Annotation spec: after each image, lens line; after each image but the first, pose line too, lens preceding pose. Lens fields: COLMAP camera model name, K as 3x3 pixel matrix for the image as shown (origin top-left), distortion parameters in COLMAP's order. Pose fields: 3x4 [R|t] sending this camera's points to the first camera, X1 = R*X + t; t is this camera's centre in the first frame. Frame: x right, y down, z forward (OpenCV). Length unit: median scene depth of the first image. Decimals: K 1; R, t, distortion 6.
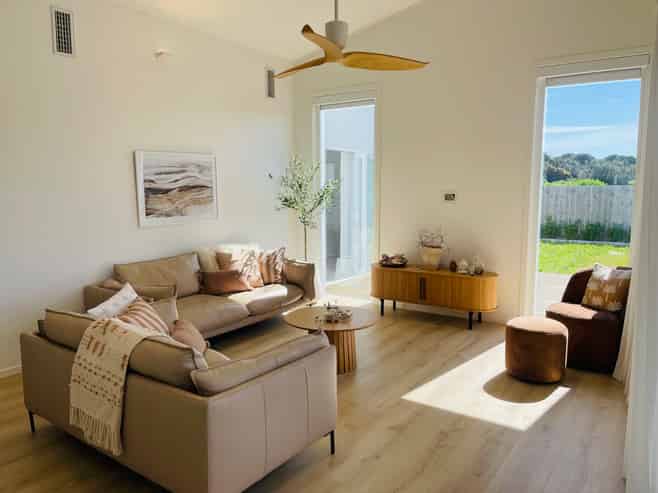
lens RADIAL K [[495.1, 0, 328.0], [0, 495.1, 245.8], [0, 0, 1]] dist [-0.006292, -0.002316]
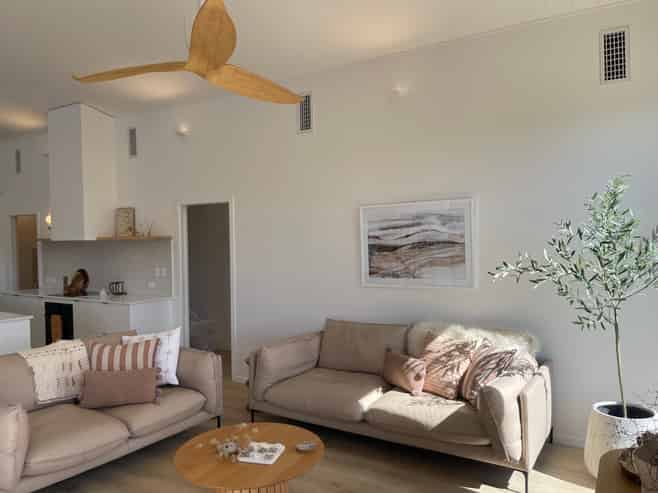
lens RADIAL K [[495.1, 0, 328.3], [0, 495.1, 244.9], [0, 0, 1]] dist [-0.006292, -0.002316]
pose [[0.035979, 0.023667, -0.999072, 0.524791], [-0.099287, 0.994858, 0.019991, -0.120285], [0.994408, 0.098476, 0.038144, 0.839992]]
